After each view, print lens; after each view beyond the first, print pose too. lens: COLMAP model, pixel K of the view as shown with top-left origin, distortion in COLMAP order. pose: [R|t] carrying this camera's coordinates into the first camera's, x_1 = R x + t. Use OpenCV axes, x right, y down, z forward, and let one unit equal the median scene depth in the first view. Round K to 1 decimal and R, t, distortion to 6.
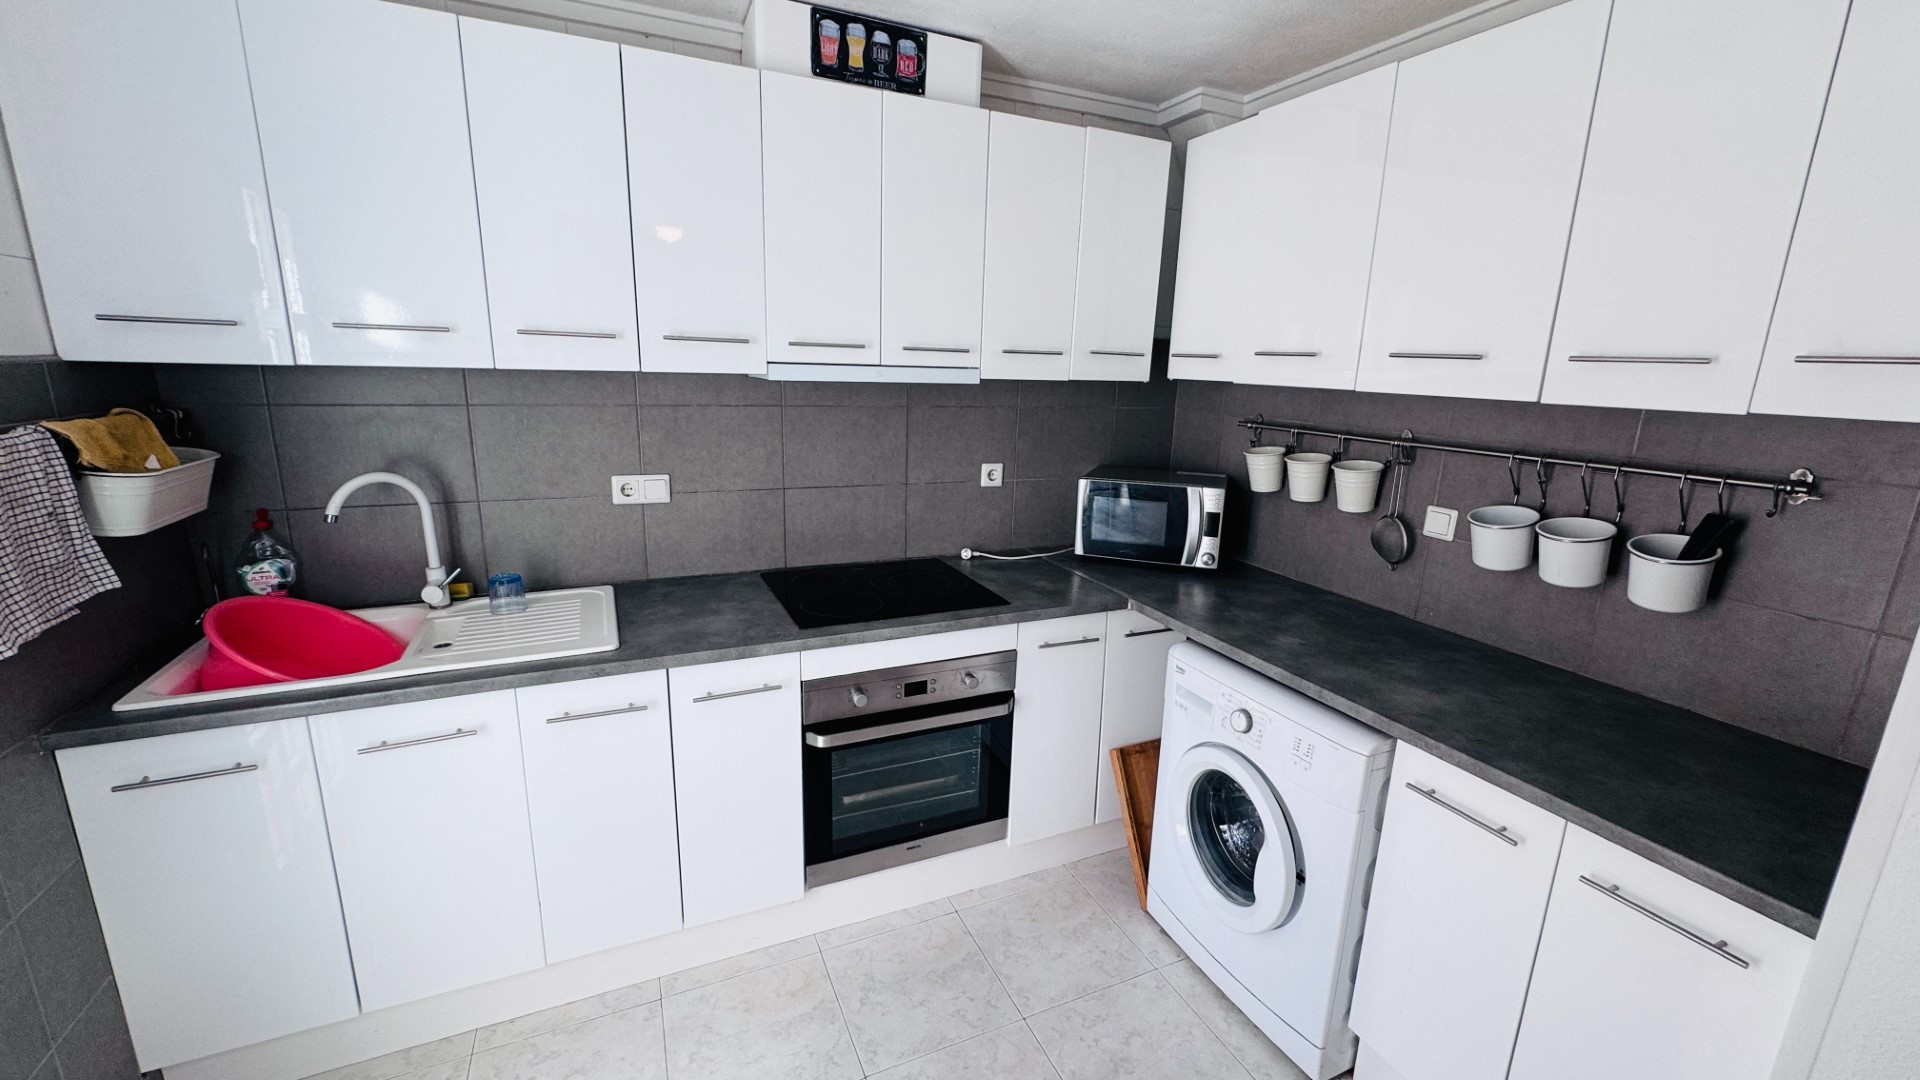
lens RADIAL K [[764.6, 0, 956.5], [0, 764.6, 539.5], [0, 0, 1]] dist [-0.002344, 0.000570]
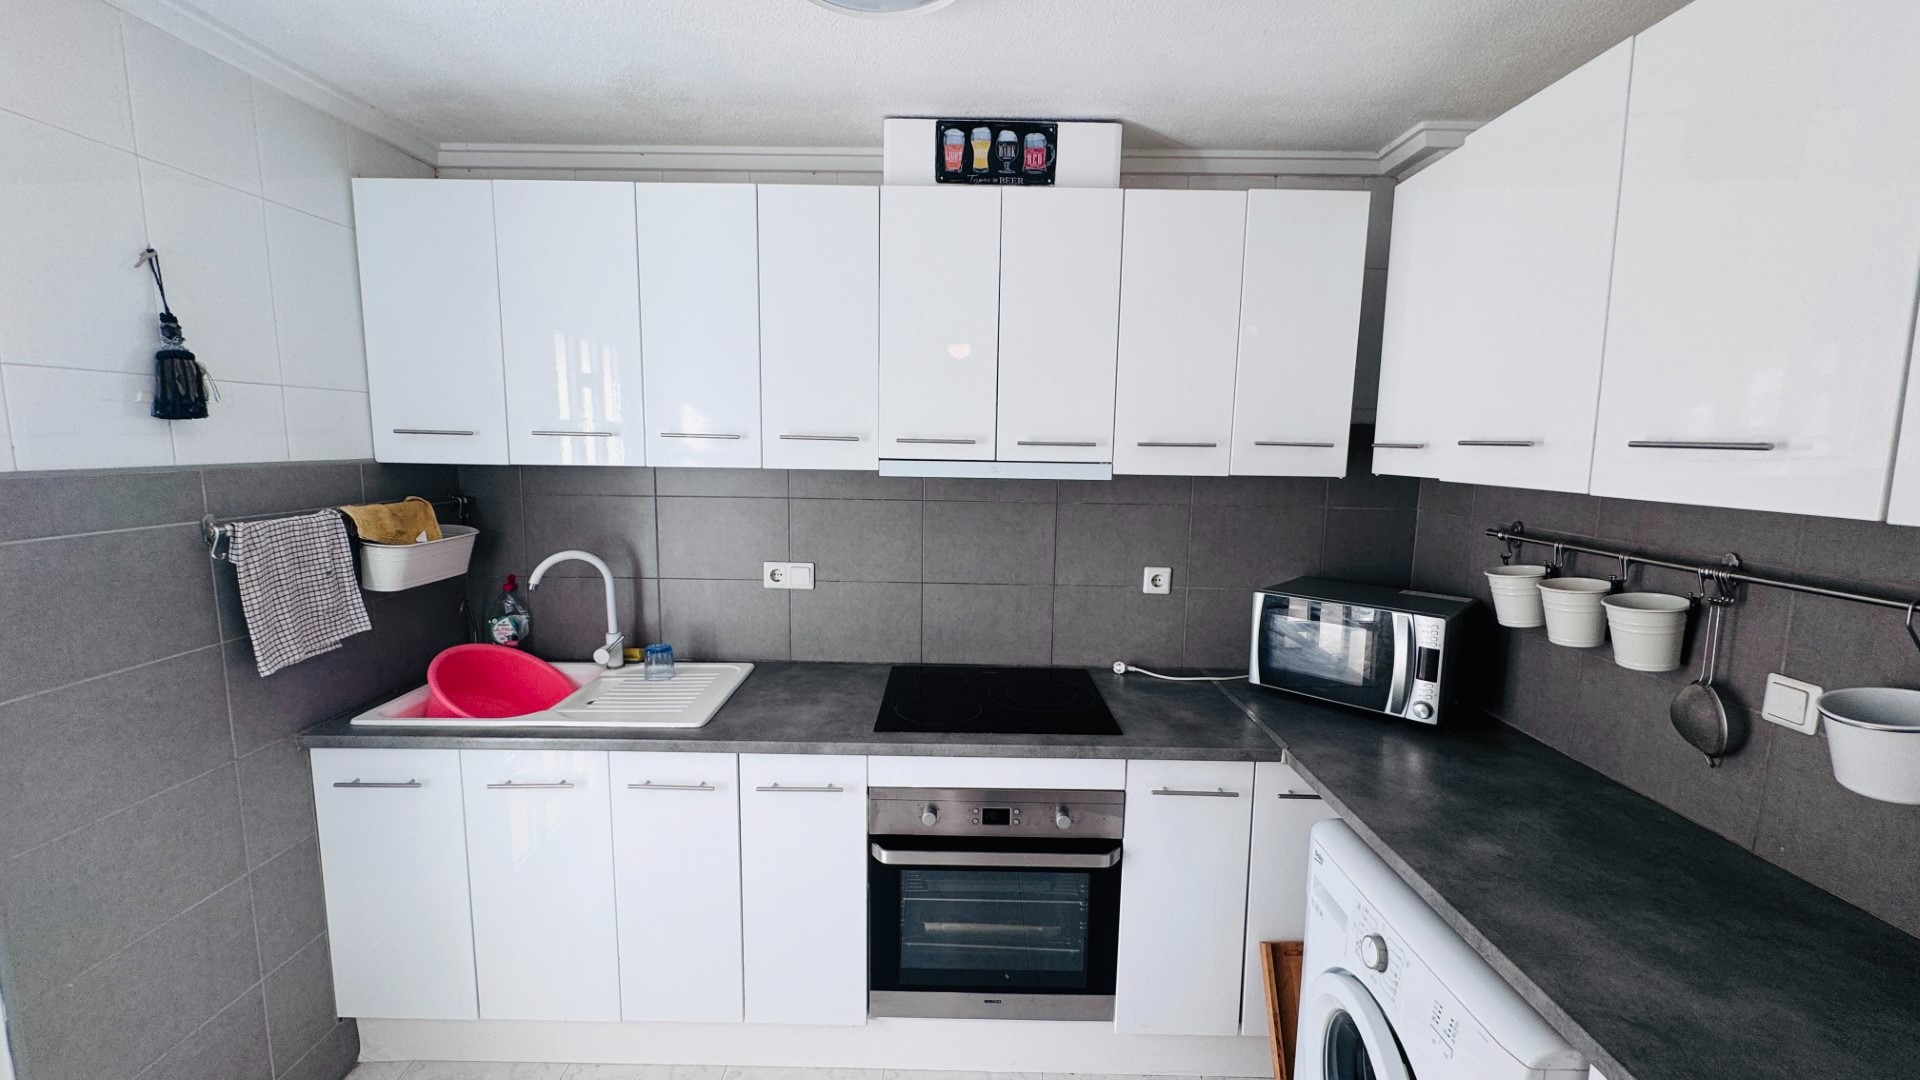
lens RADIAL K [[764.6, 0, 957.2], [0, 764.6, 538.7], [0, 0, 1]] dist [-0.002344, 0.000570]
pose [[0.908571, 0.037286, -0.416064, 0.266267], [-0.084173, 0.991920, -0.094919, -0.038353], [0.409163, 0.121263, 0.904368, 0.136402]]
